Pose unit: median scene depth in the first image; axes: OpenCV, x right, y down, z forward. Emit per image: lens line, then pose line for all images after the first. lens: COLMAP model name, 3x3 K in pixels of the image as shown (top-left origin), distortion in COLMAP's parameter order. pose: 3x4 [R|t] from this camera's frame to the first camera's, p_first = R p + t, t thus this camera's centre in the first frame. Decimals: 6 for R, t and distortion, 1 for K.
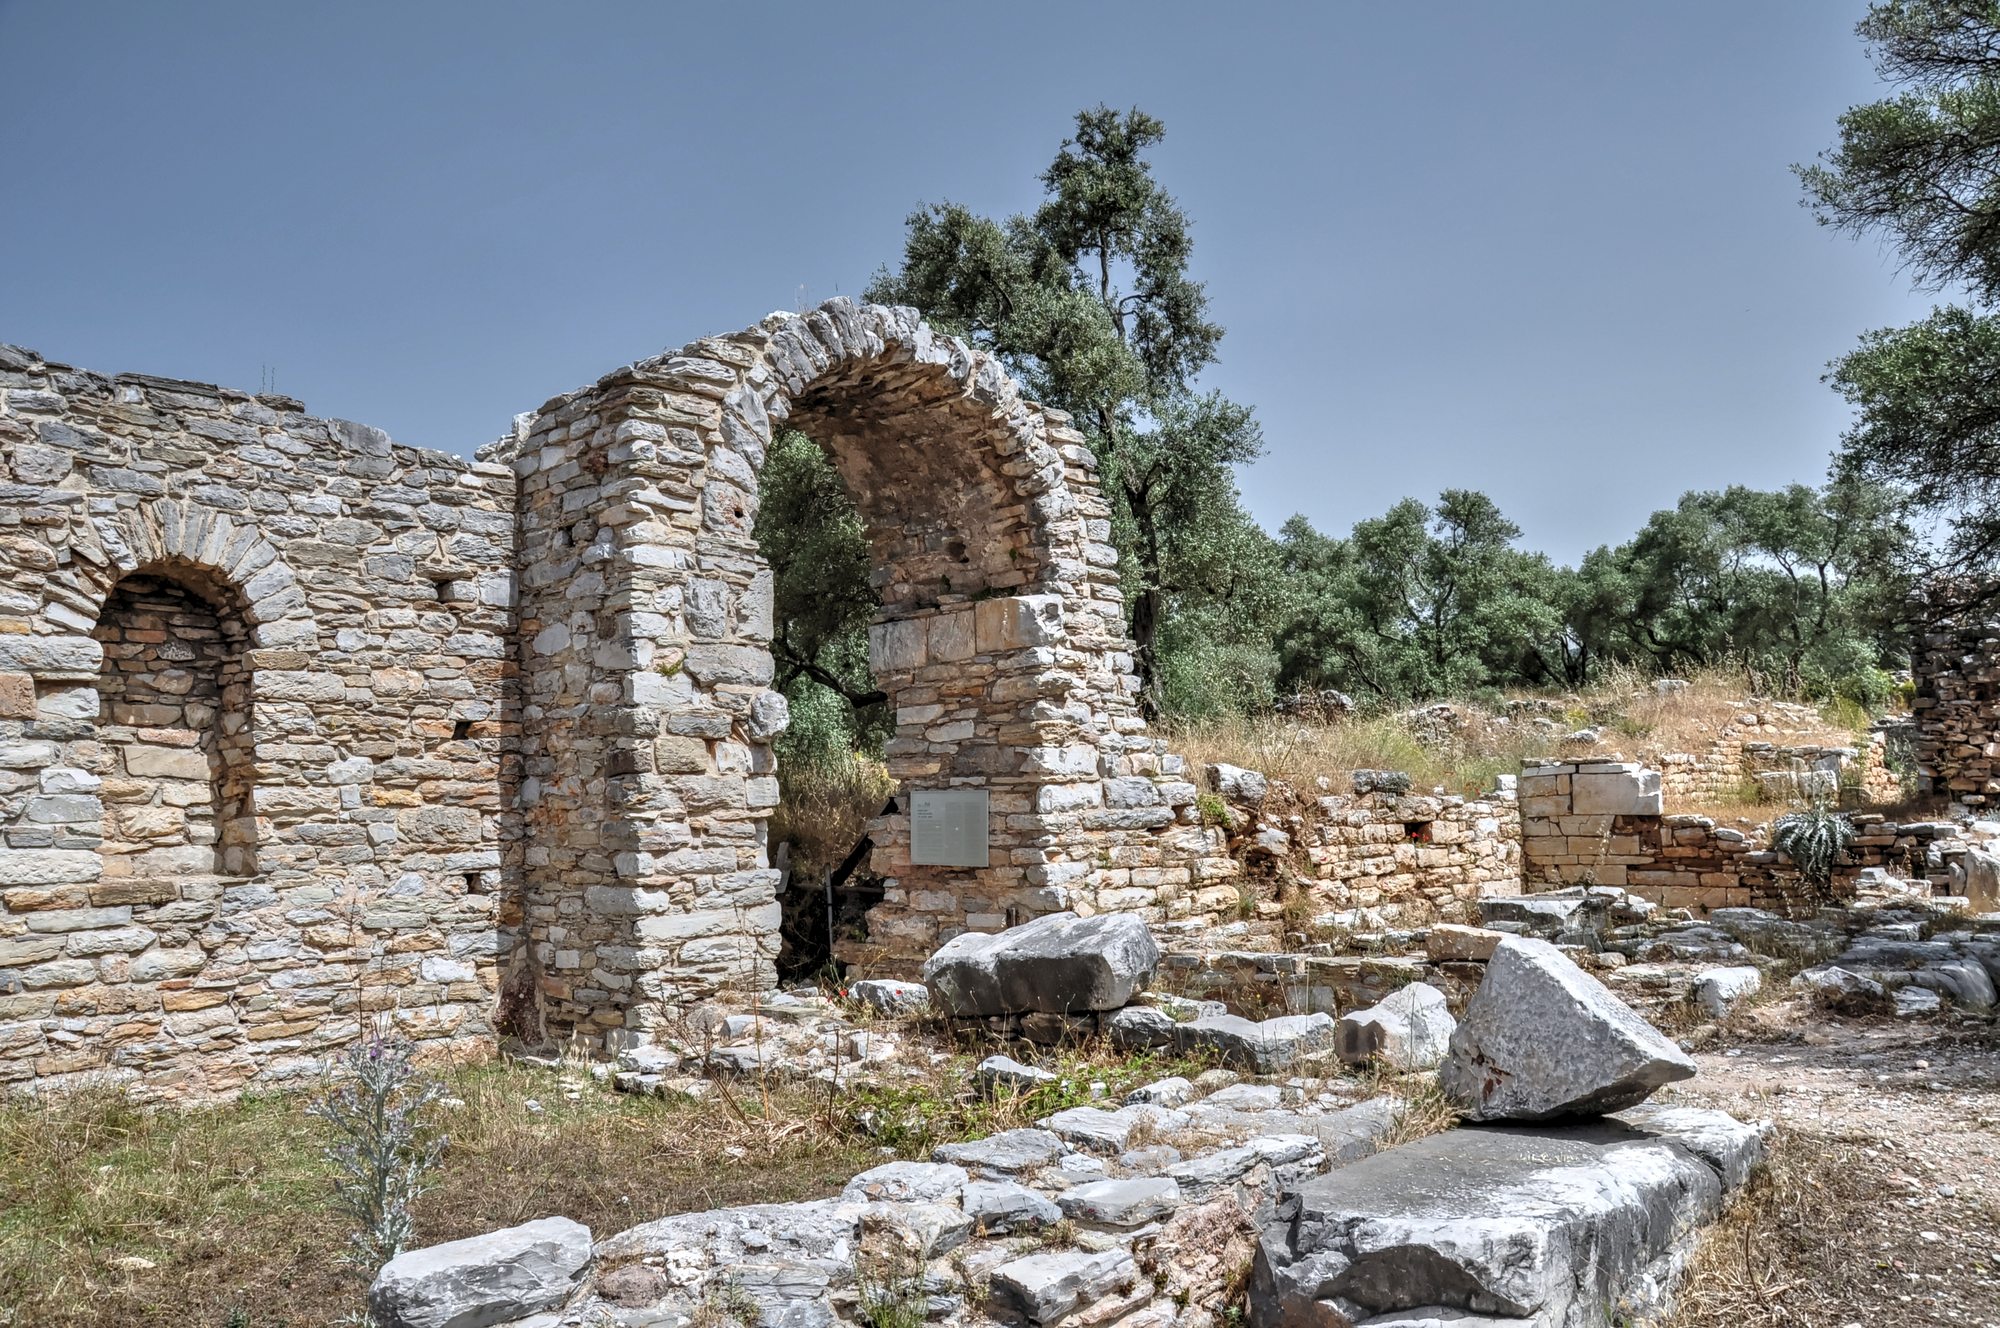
lens RADIAL K [[1513.1, 0, 1000.0], [0, 1513.1, 664.0], [0, 0, 1]] dist [-0.121131, 0.071683]
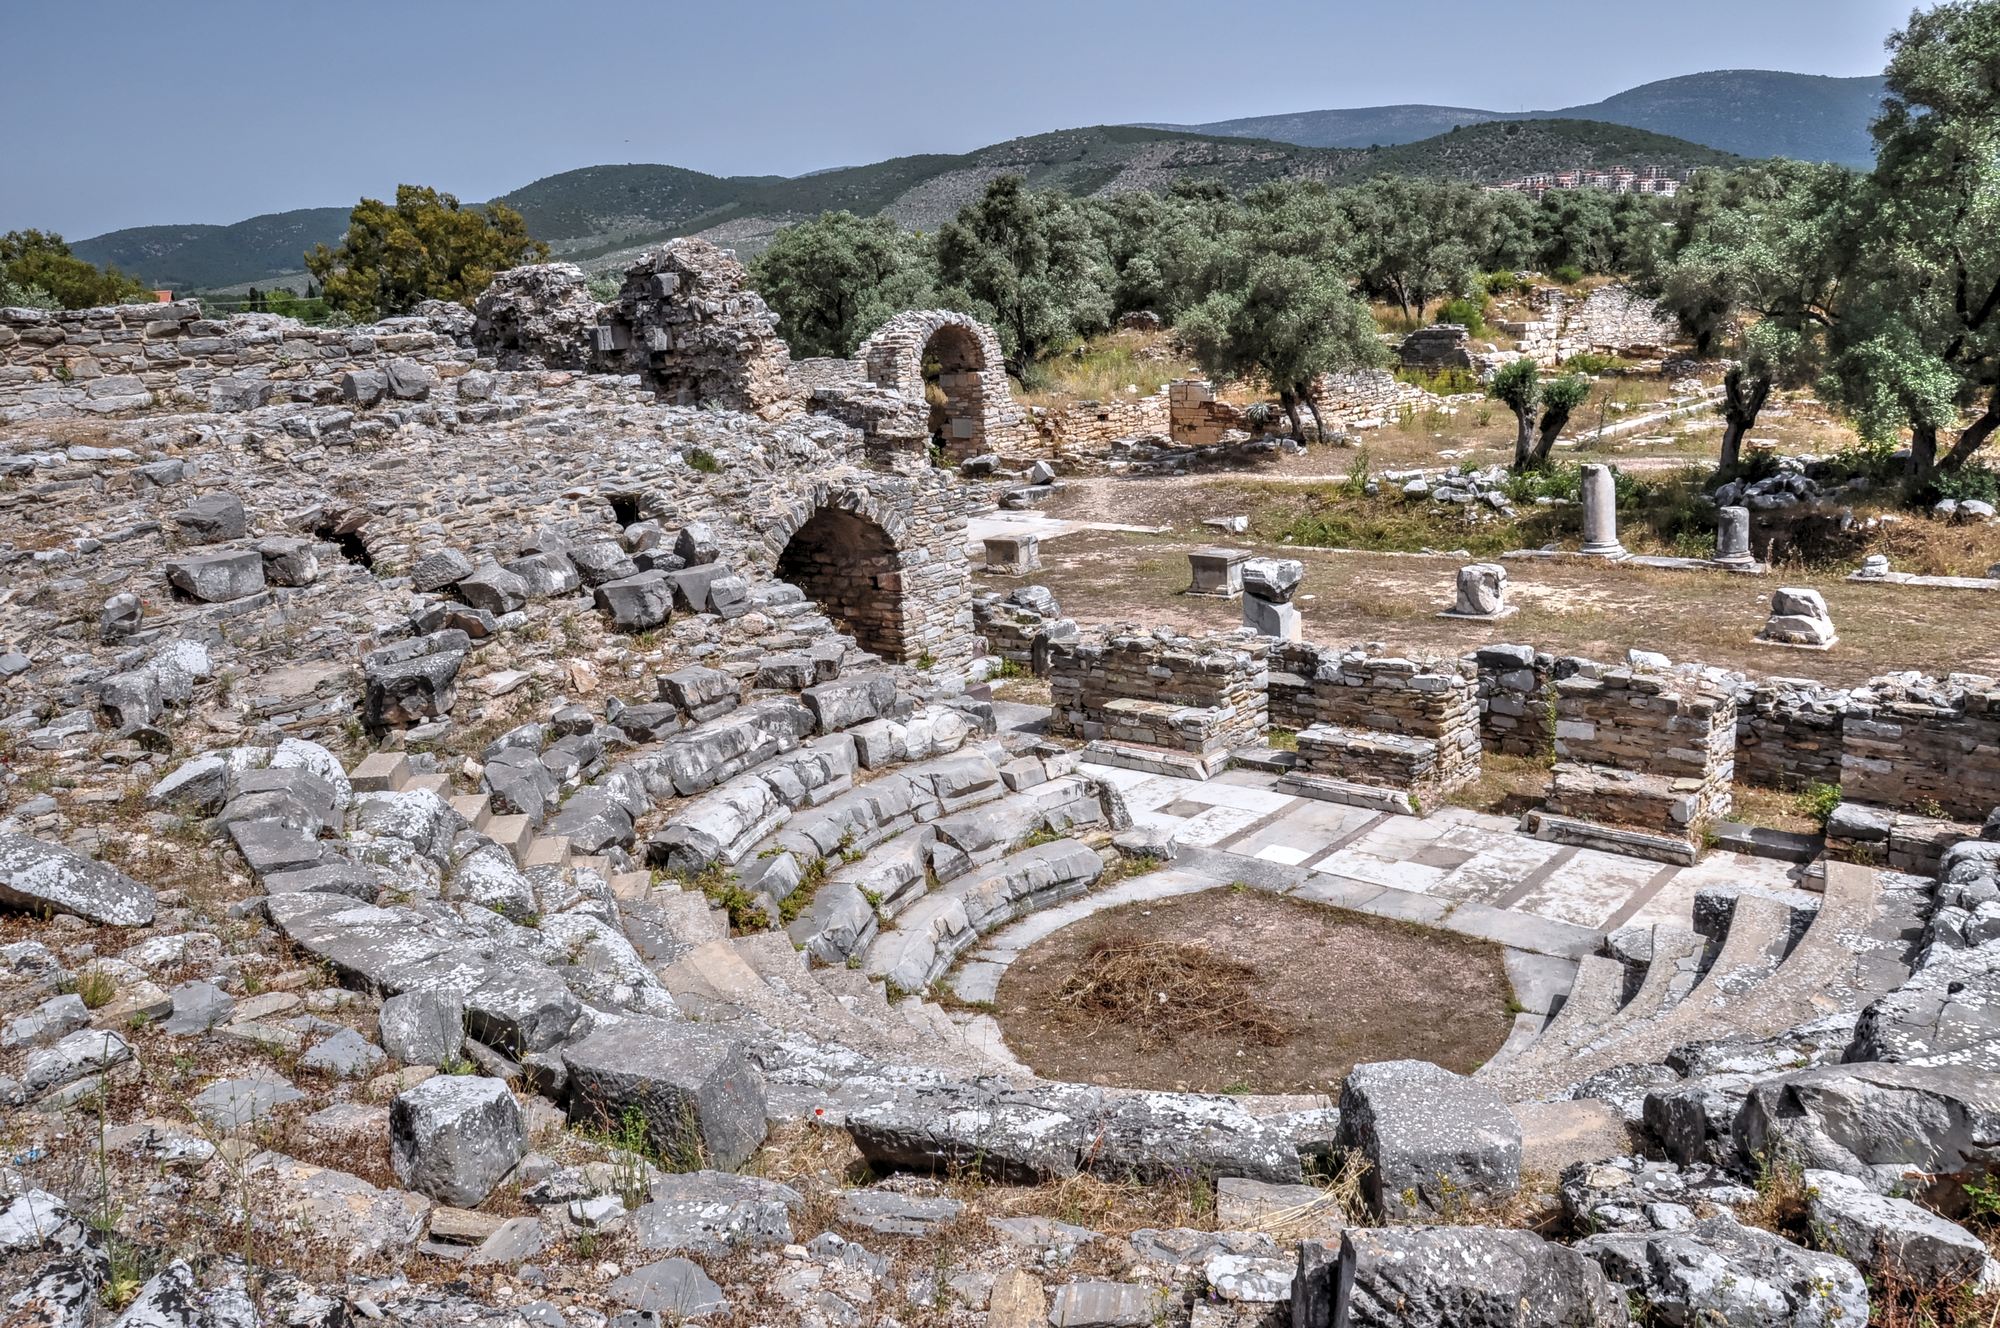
lens RADIAL K [[1513.1, 0, 1000.0], [0, 1513.1, 664.0], [0, 0, 1]] dist [-0.121131, 0.071683]
pose [[0.999646, -0.026494, 0.002621, 0.037933], [0.024042, 0.940603, 0.338656, -0.624744], [-0.011437, -0.338473, 0.940906, -2.834748]]
